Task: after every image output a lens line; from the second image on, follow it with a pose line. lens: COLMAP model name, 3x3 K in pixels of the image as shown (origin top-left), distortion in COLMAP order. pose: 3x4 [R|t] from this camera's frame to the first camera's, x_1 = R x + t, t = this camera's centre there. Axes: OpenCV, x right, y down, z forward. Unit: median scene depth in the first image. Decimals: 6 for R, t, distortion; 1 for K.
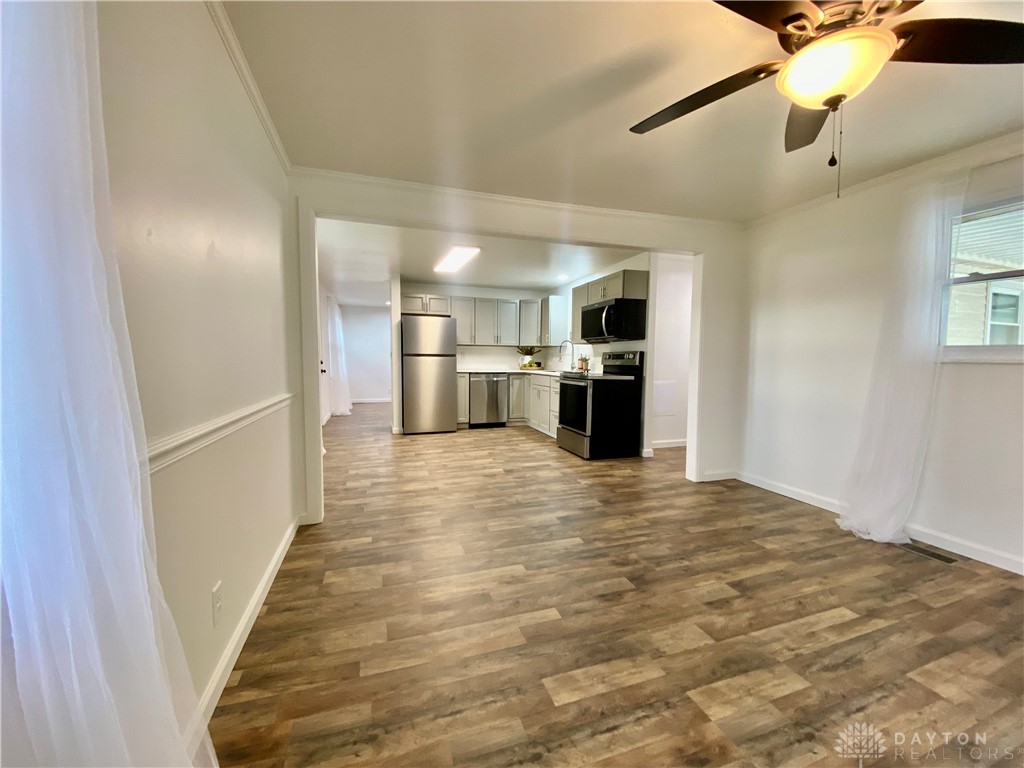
lens RADIAL K [[418.7, 0, 511.1], [0, 418.7, 384.8], [0, 0, 1]] dist [0.001216, -0.012208]
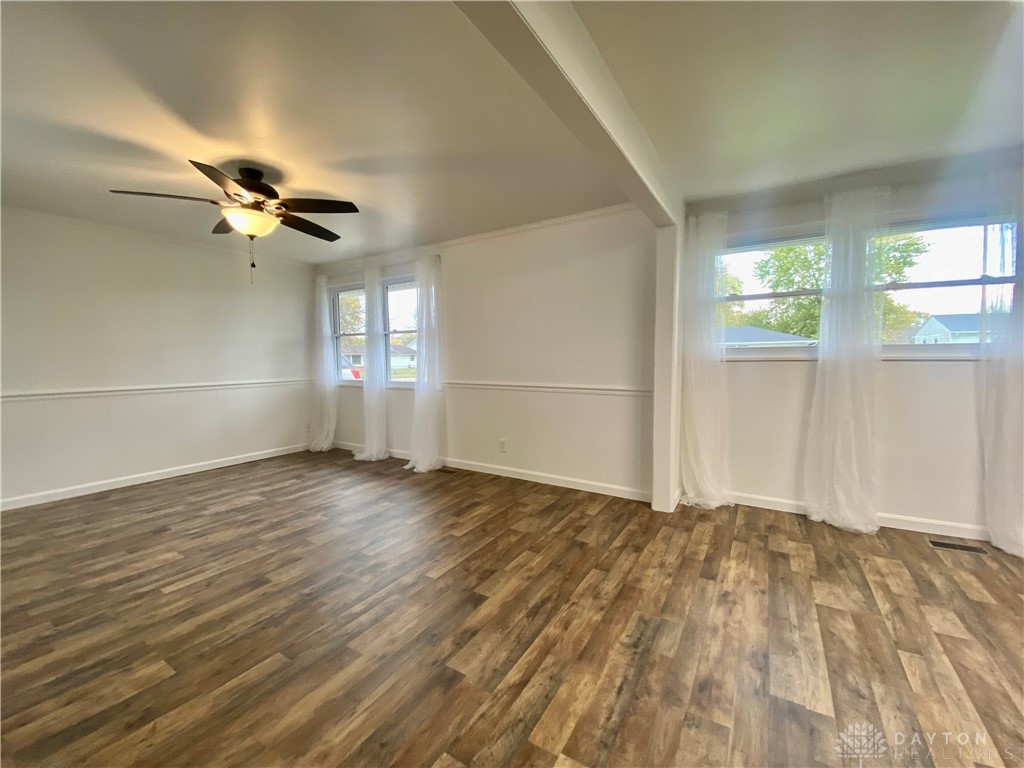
lens RADIAL K [[418.7, 0, 517.1], [0, 418.7, 380.4], [0, 0, 1]] dist [0.001216, -0.012208]
pose [[-0.763317, 0.038629, -0.644868, 0.557166], [-0.040507, 0.993385, 0.107453, -0.121086], [0.644753, 0.108143, -0.756703, 1.687462]]
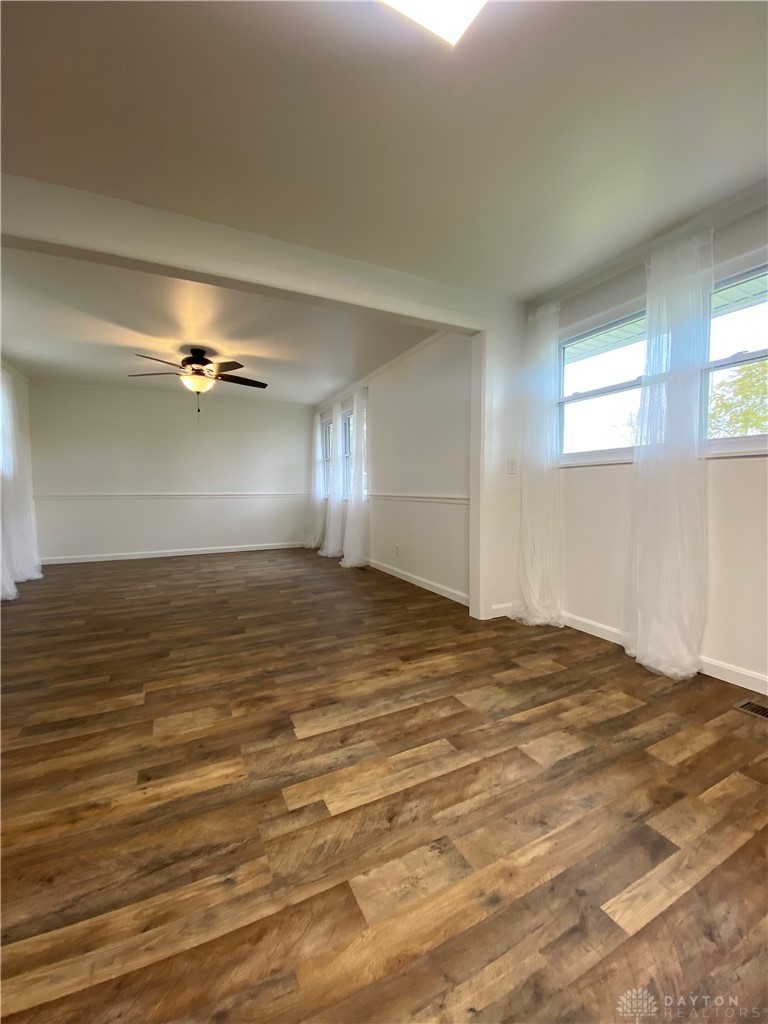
lens RADIAL K [[418.7, 0, 389.0], [0, 418.7, 505.2], [0, 0, 1]] dist [0.001216, -0.012208]
pose [[-0.988445, 0.005521, -0.151479, -0.078694], [-0.010953, 0.994122, 0.107707, -0.084566], [0.151184, 0.108122, -0.982575, 2.182522]]
